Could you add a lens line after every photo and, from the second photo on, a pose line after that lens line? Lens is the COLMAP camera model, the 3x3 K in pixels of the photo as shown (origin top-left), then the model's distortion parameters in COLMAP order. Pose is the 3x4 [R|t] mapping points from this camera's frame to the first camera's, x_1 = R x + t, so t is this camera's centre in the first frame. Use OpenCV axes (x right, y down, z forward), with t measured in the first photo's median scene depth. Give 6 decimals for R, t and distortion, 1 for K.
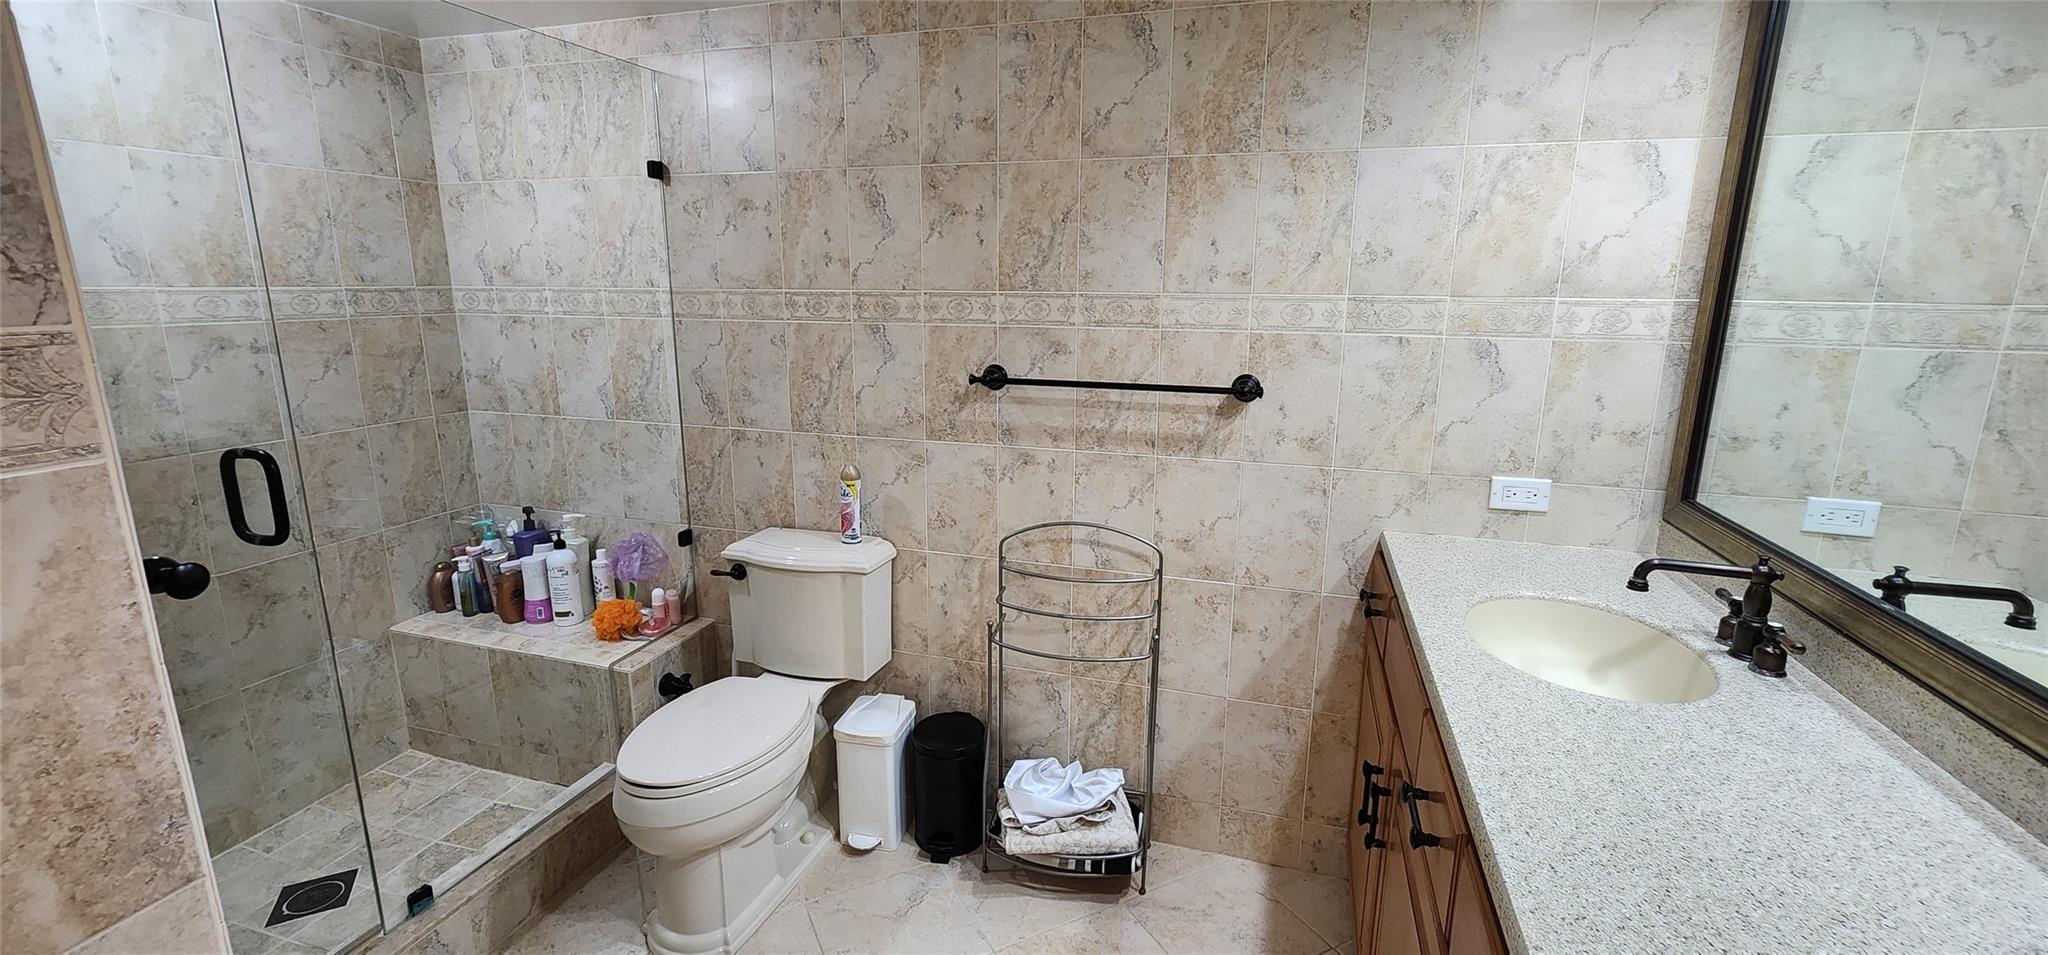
lens RADIAL K [[847.9, 0, 1026.9], [0, 847.9, 464.2], [0, 0, 1]] dist [-0.004598, 0.002816]
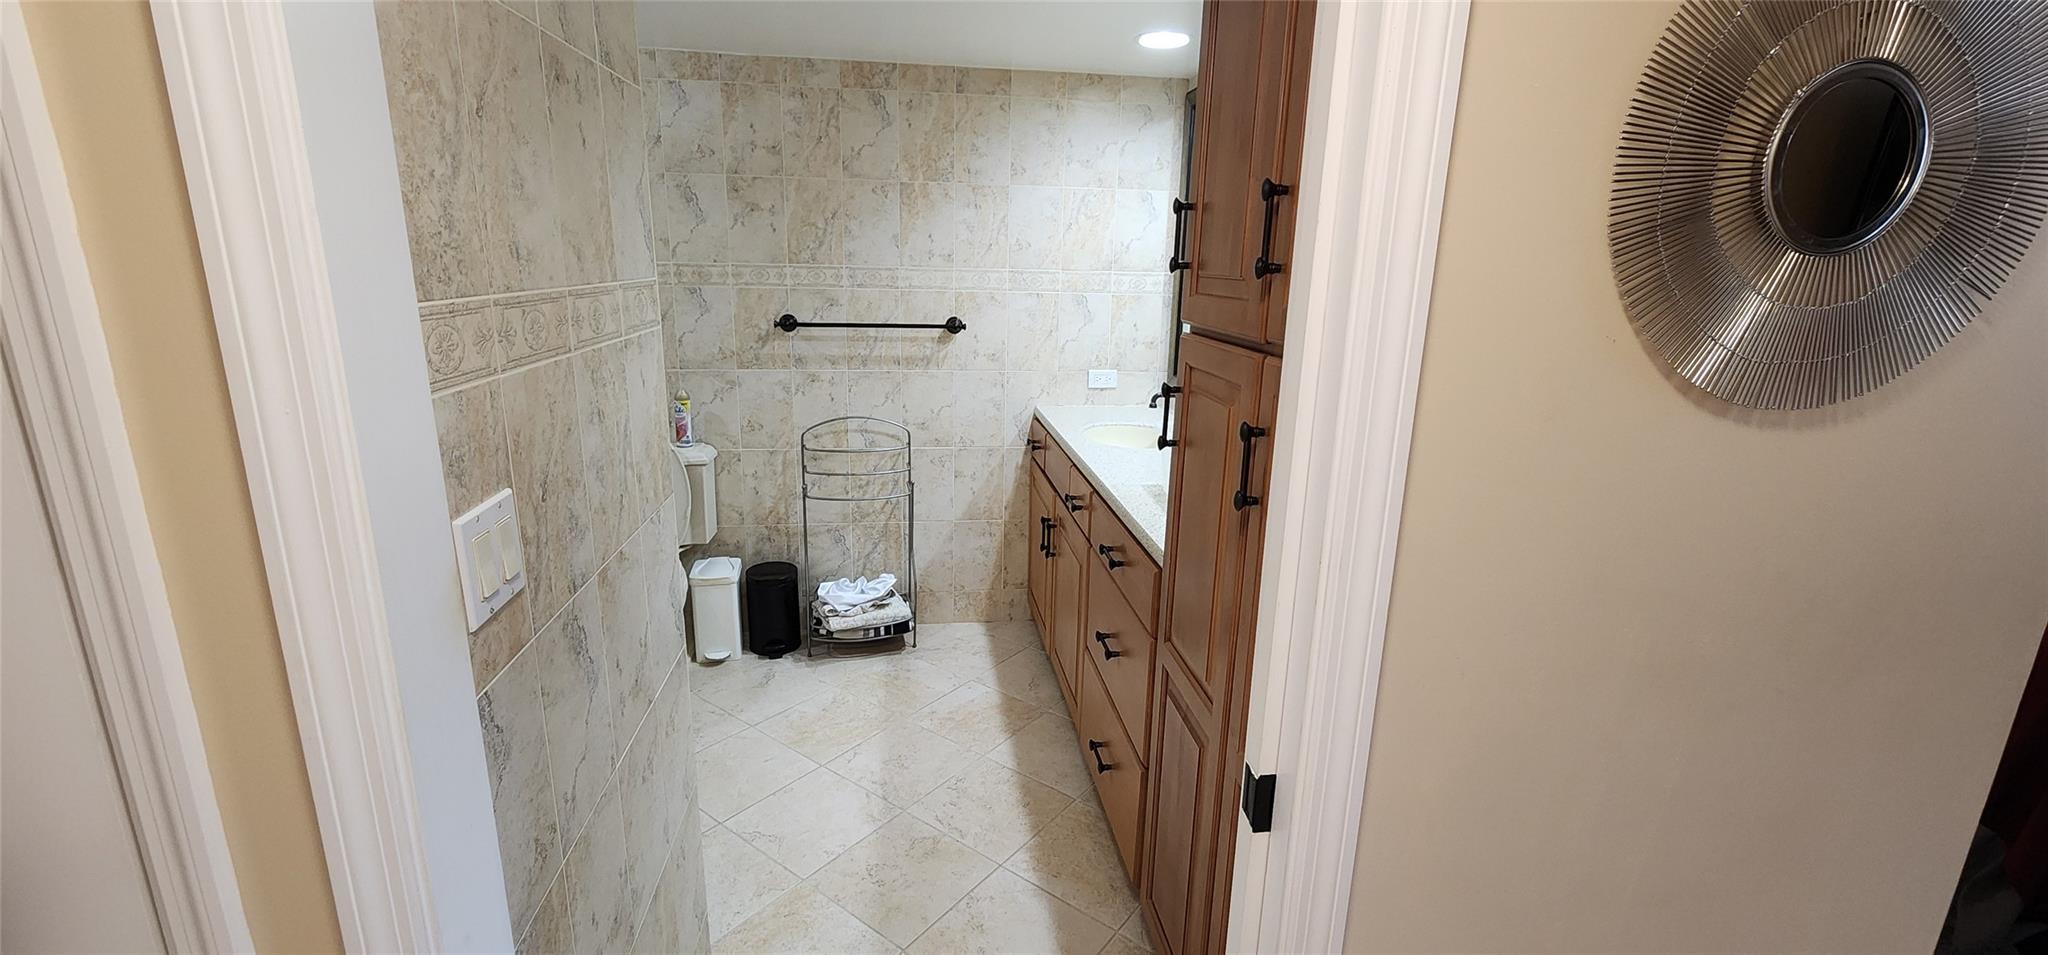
lens RADIAL K [[847.9, 0, 1027.1], [0, 847.9, 470.7], [0, 0, 1]] dist [-0.004598, 0.002816]
pose [[0.902036, -0.091164, 0.421923, -0.329490], [0.073935, 0.995629, 0.057057, 0.106648], [-0.425281, -0.020272, 0.904834, -0.548146]]
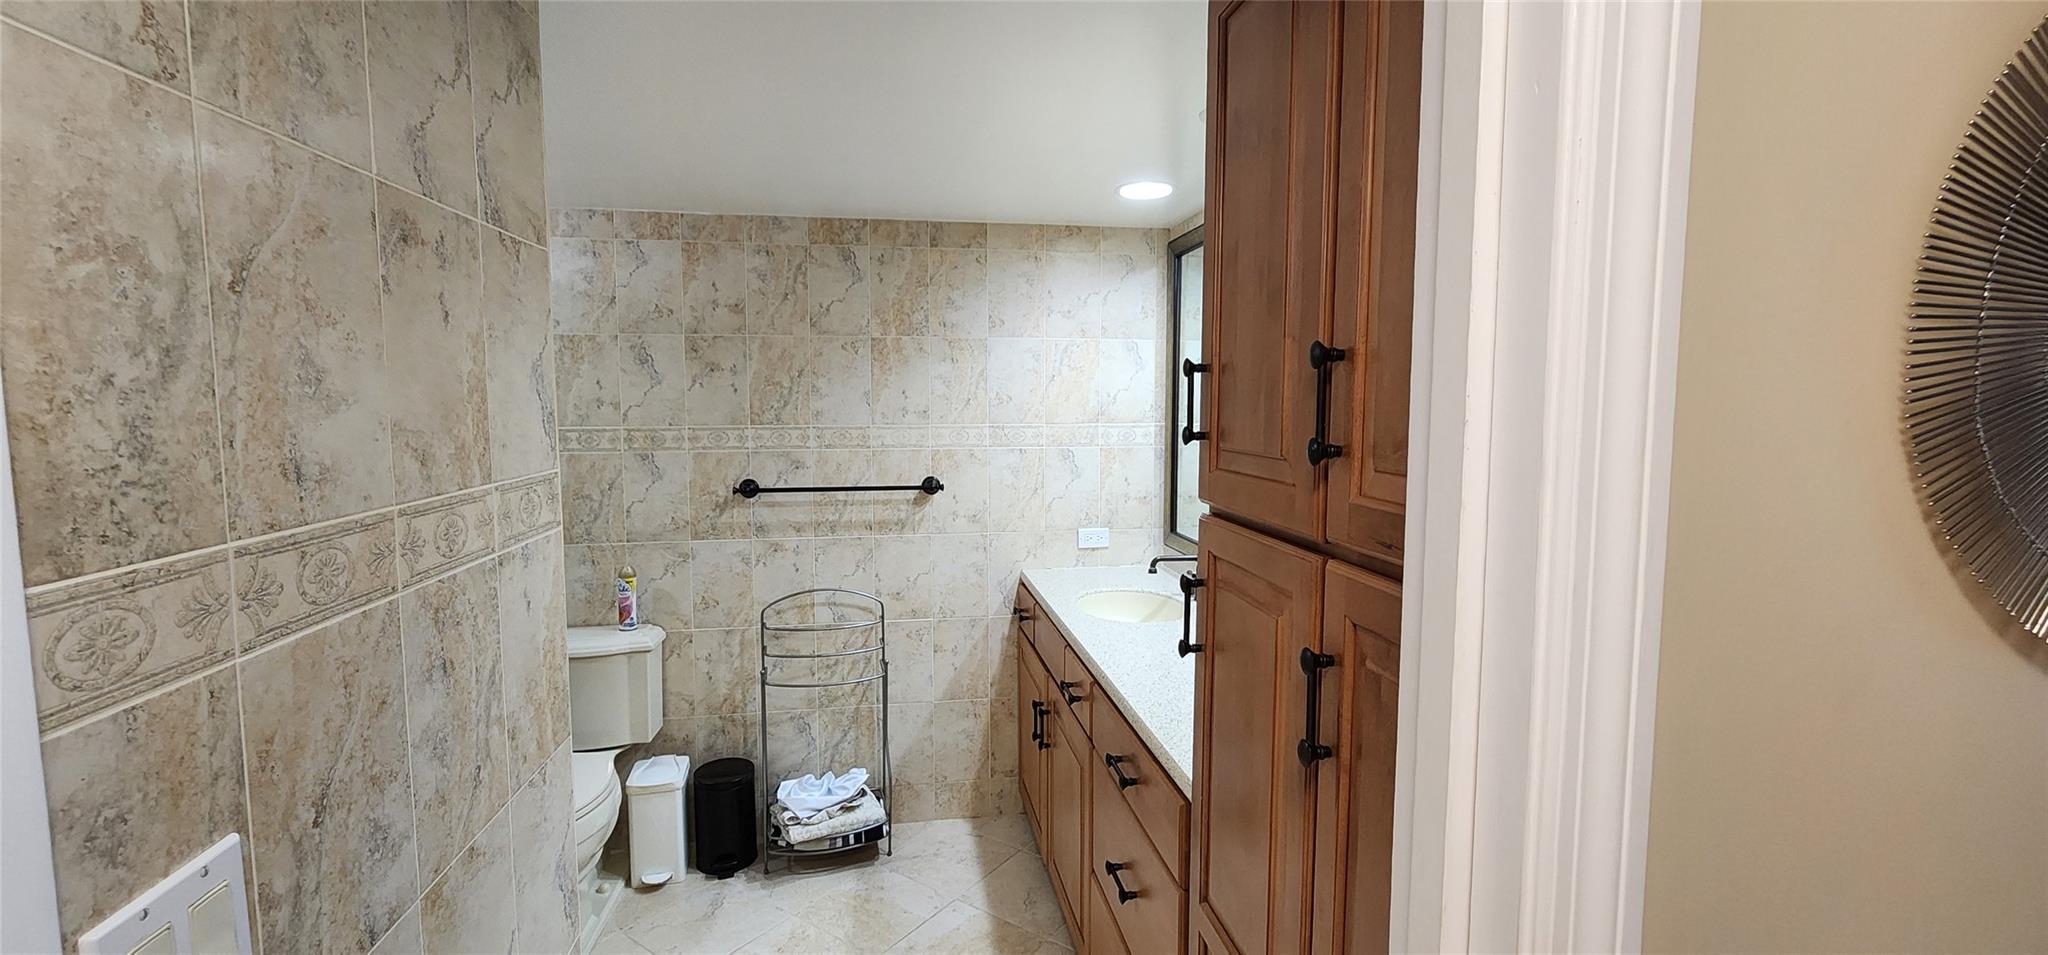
lens RADIAL K [[847.9, 0, 1027.9], [0, 847.9, 467.7], [0, 0, 1]] dist [-0.004598, 0.002816]
pose [[0.890173, -0.045408, 0.453354, -0.269776], [0.103030, 0.989309, -0.103211, 0.052852], [-0.443821, 0.138585, 0.885335, -0.419290]]
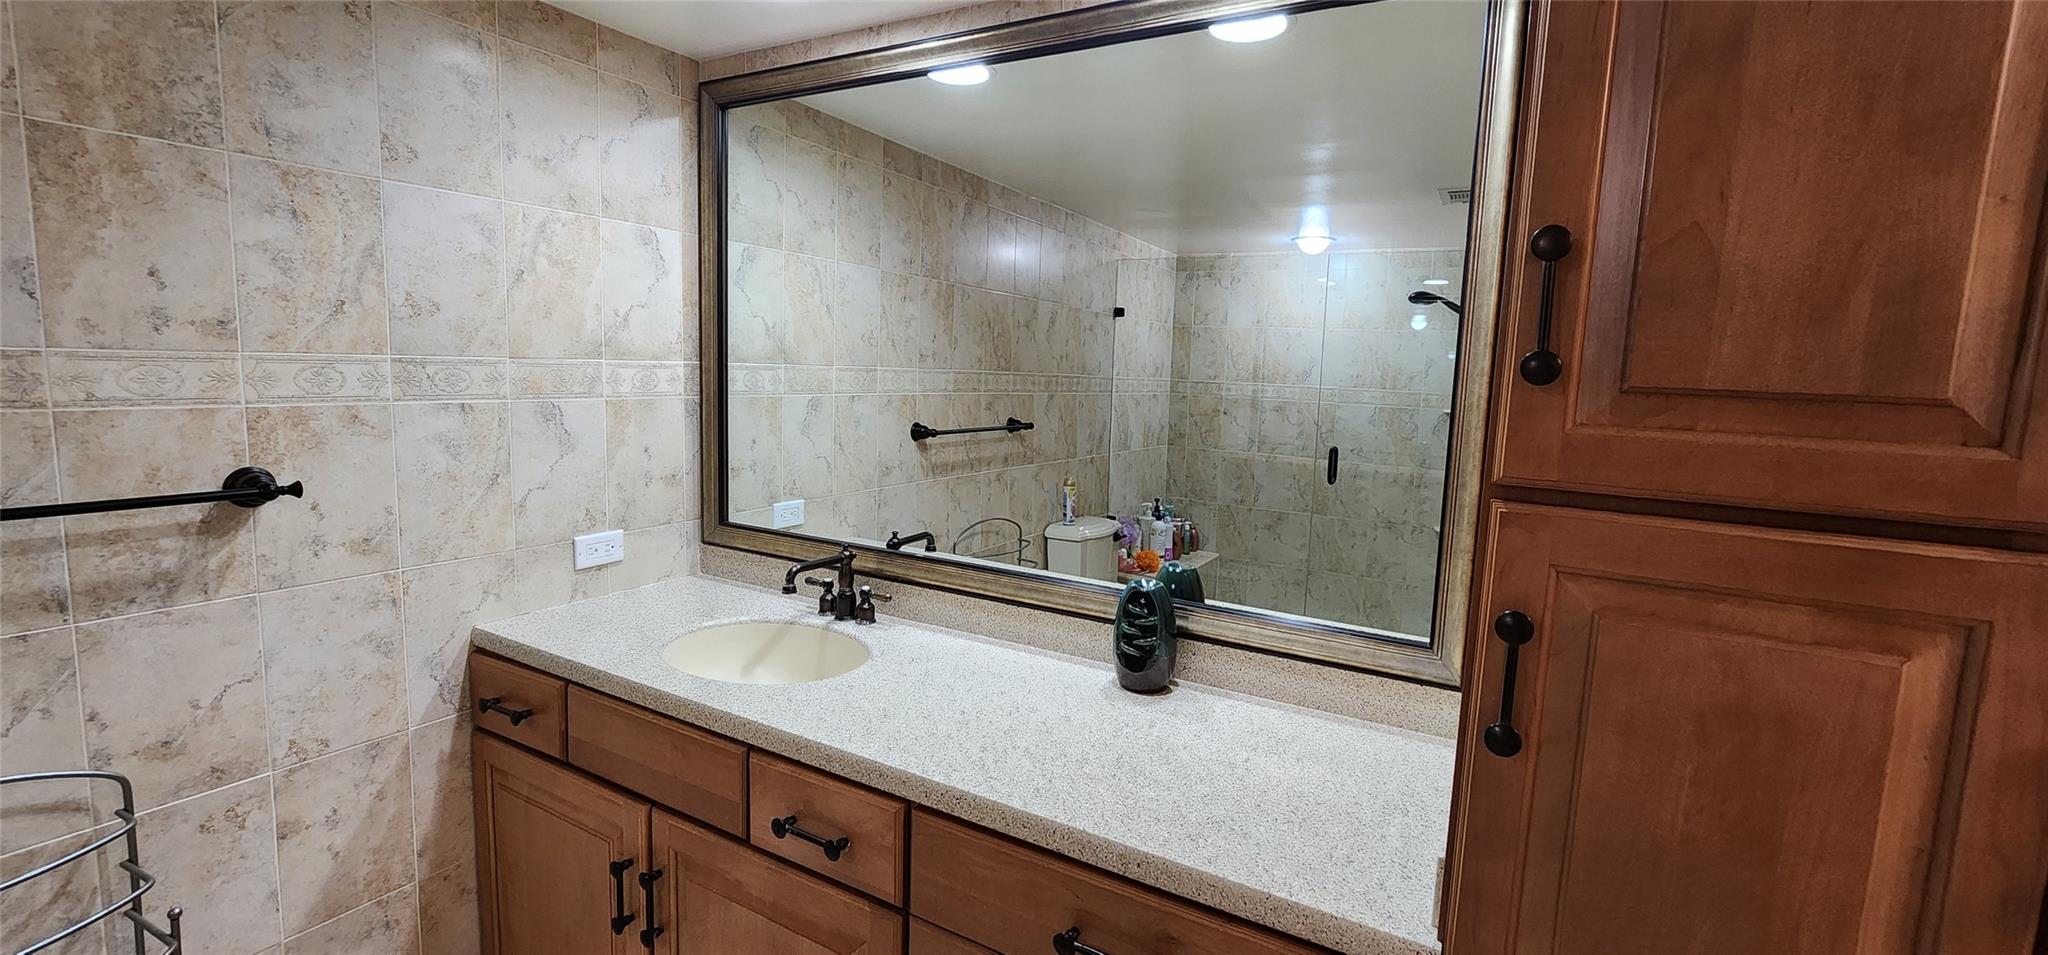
lens RADIAL K [[847.9, 0, 1029.7], [0, 847.9, 462.1], [0, 0, 1]] dist [-0.004598, 0.002816]
pose [[0.218170, -0.112693, 0.969382, -0.262971], [0.175955, 0.981574, 0.074510, -0.048668], [-0.959918, 0.154312, 0.233979, 0.224324]]
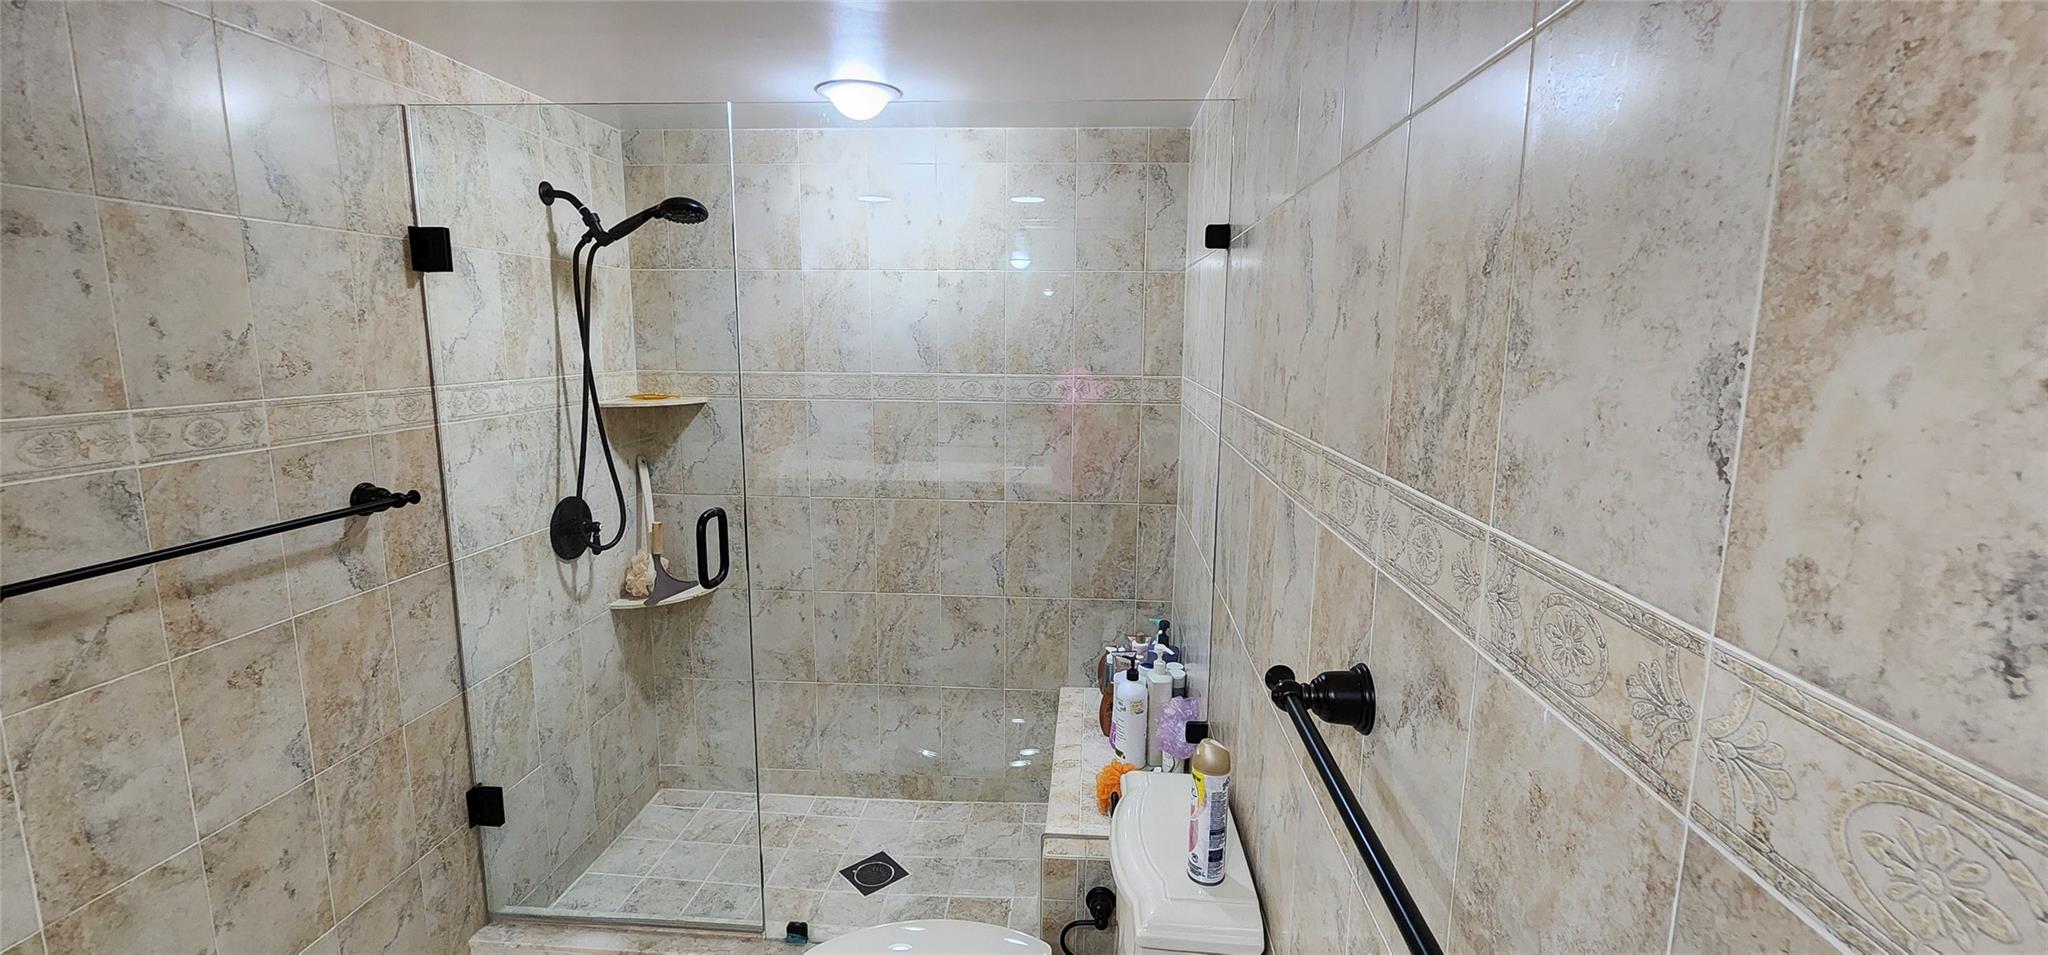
lens RADIAL K [[847.9, 0, 1025.5], [0, 847.9, 463.8], [0, 0, 1]] dist [-0.004598, 0.002816]
pose [[0.219565, 0.144046, -0.964905, 0.291359], [-0.213557, 0.972150, 0.096533, -0.220797], [0.951937, 0.184867, 0.244212, 0.803614]]
